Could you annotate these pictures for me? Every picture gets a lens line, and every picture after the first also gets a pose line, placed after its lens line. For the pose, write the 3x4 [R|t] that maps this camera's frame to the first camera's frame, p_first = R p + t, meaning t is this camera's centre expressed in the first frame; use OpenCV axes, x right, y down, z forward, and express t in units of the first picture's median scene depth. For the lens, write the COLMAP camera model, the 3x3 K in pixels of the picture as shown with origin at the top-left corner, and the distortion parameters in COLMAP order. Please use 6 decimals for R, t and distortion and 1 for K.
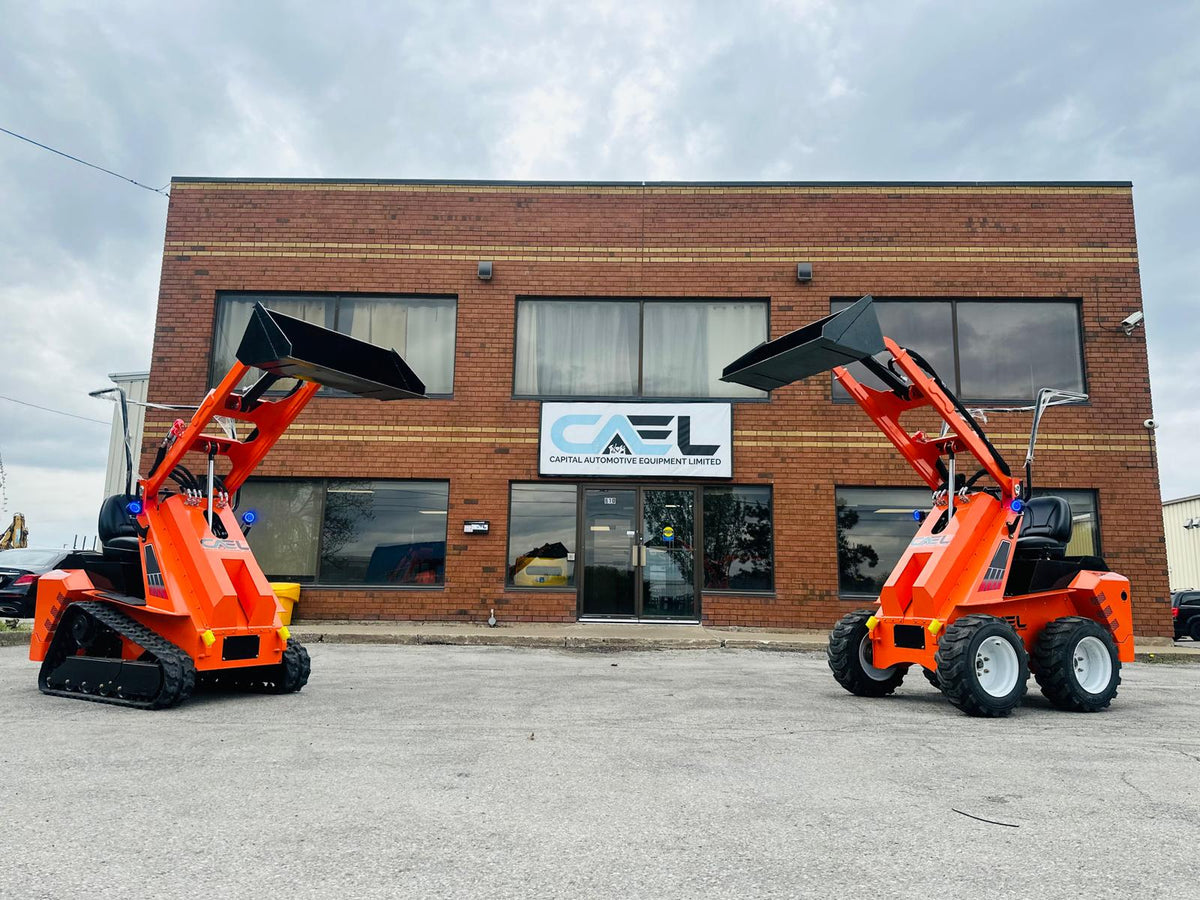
lens RADIAL K [[840.2, 0, 597.5], [0, 840.2, 465.6], [0, 0, 1]] dist [0.101767, -0.142405]
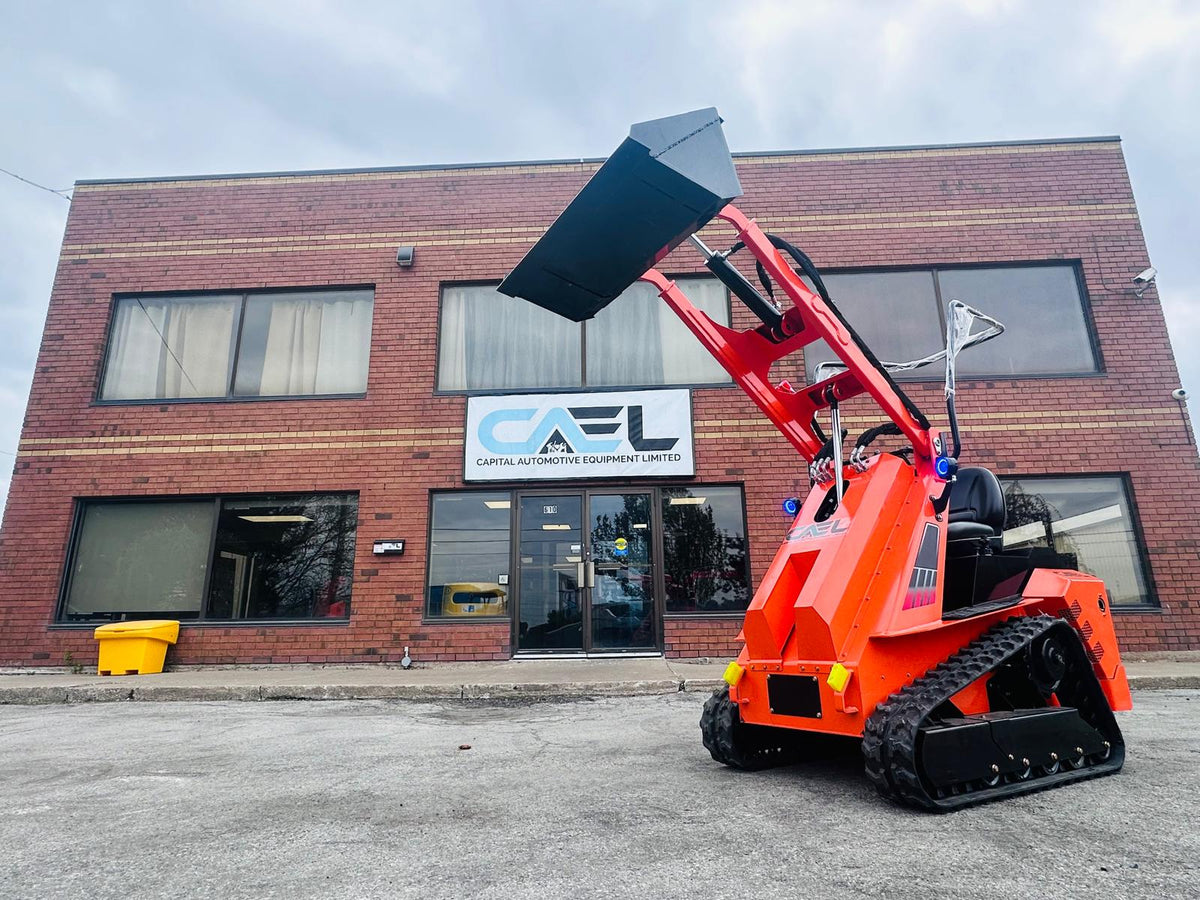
lens RADIAL K [[683.6, 0, 598.9], [0, 683.6, 453.2], [0, 0, 1]] dist [-0.005040, 0.002631]
pose [[0.999255, -0.037354, -0.009751, 0.071007], [0.036229, 0.994582, -0.097439, 0.053383], [0.013338, 0.097013, 0.995194, 0.315154]]
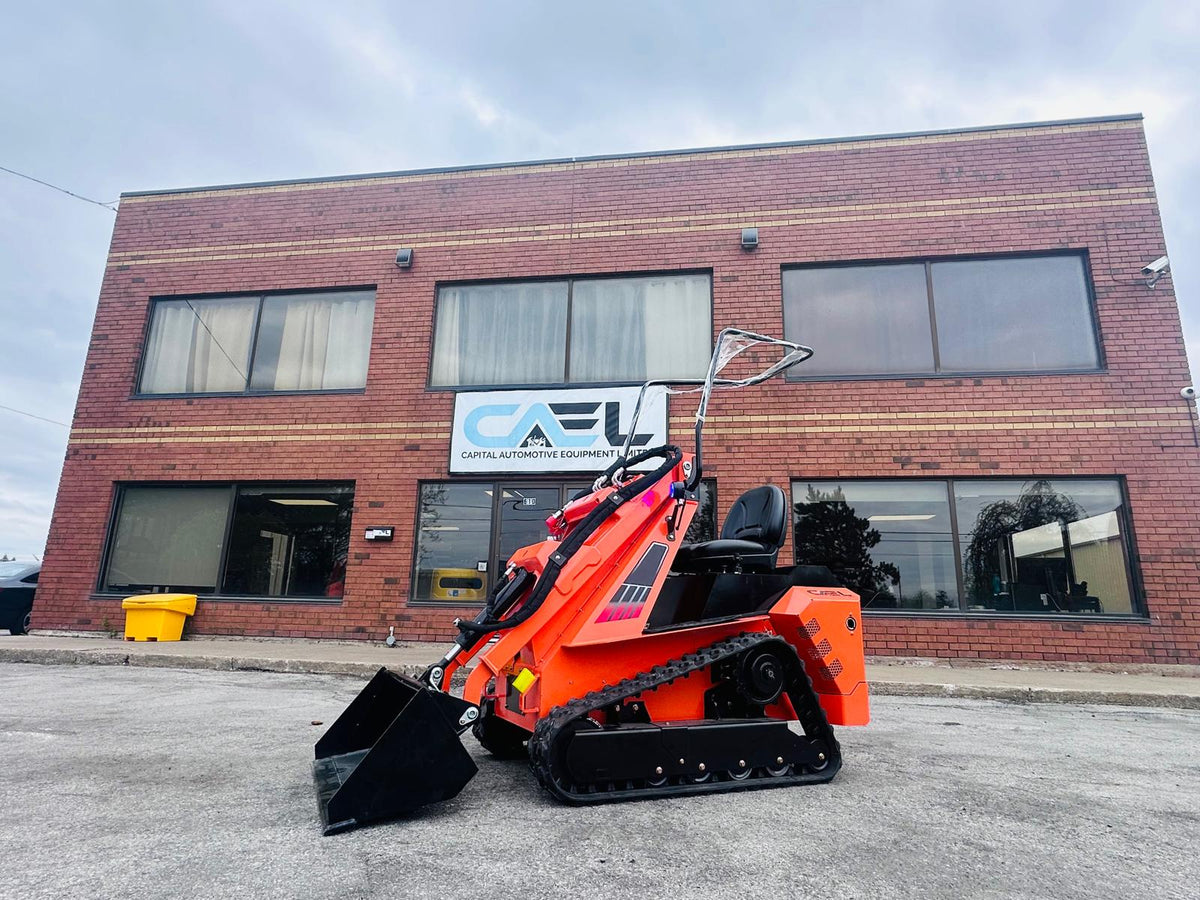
lens RADIAL K [[683.6, 0, 600.8], [0, 683.6, 454.1], [0, 0, 1]] dist [-0.005040, 0.002631]
pose [[0.992356, -0.024084, -0.121032, 0.172936], [0.015238, 0.997180, -0.073488, 0.045616], [0.122461, 0.071082, 0.989925, 0.300012]]
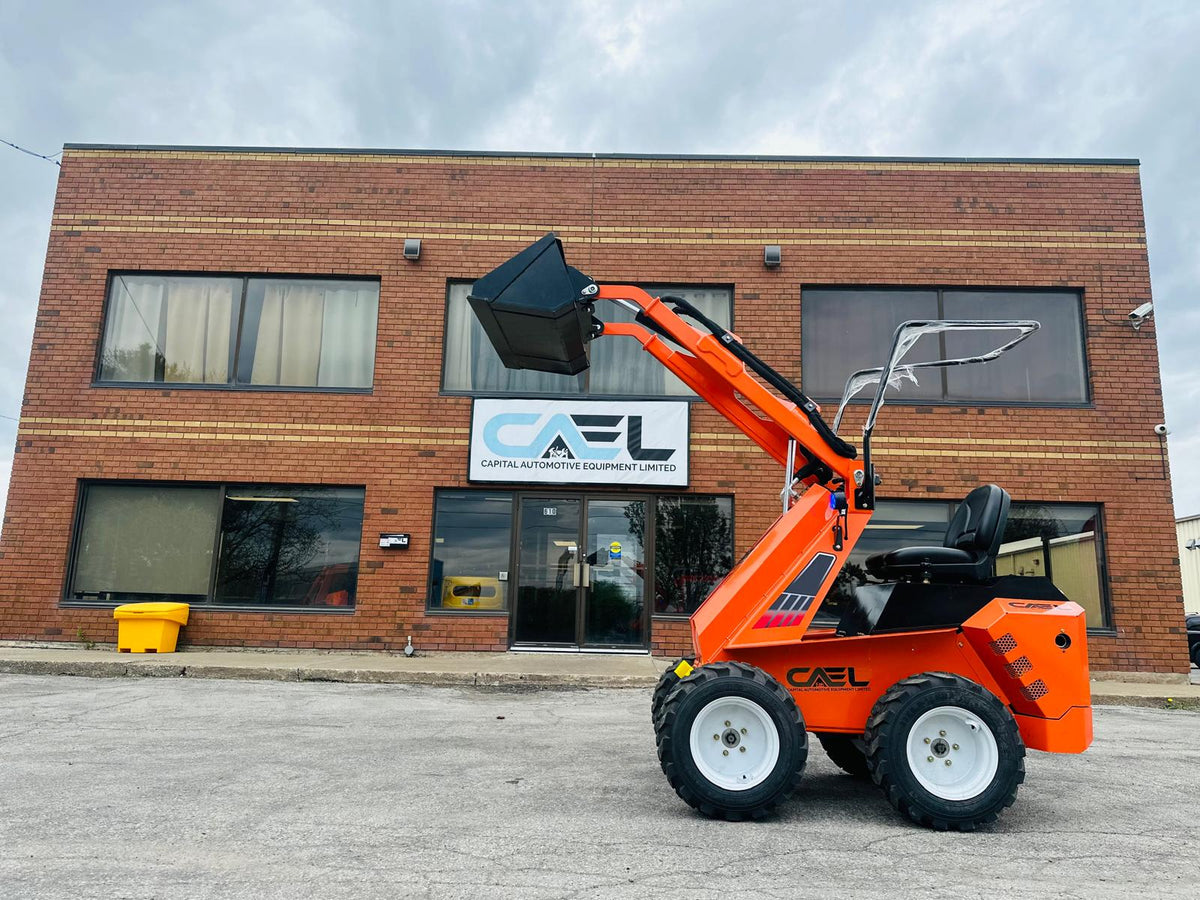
lens RADIAL K [[840.2, 0, 601.4], [0, 840.2, 462.0], [0, 0, 1]] dist [0.101767, -0.142405]
pose [[0.999938, 0.009151, 0.006379, 0.061930], [-0.009005, 0.999707, -0.022475, 0.009292], [-0.006583, 0.022416, 0.999727, 0.120672]]
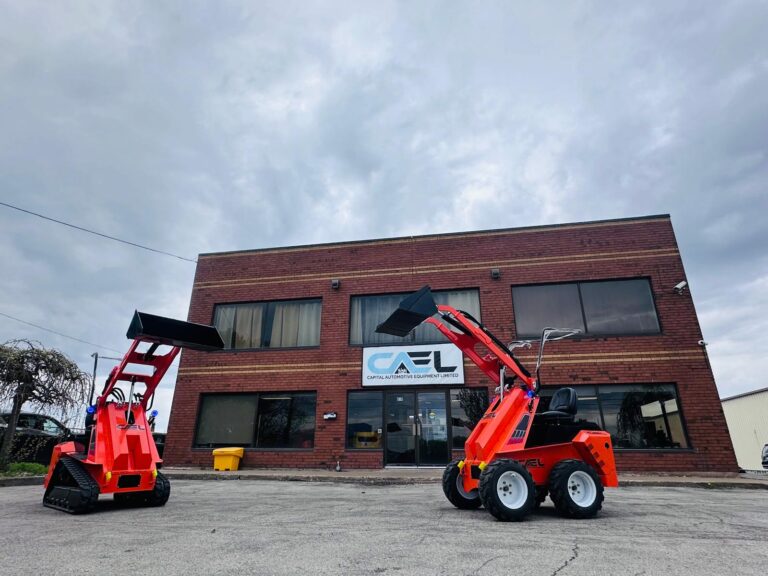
lens RADIAL K [[437.5, 0, 381.7], [0, 437.5, 285.8], [0, 0, 1]] dist [-0.005040, 0.002631]
pose [[0.986573, -0.072191, -0.146499, 0.133237], [0.039345, 0.975641, -0.215814, 0.004284], [0.158510, 0.207153, 0.965382, 0.004567]]
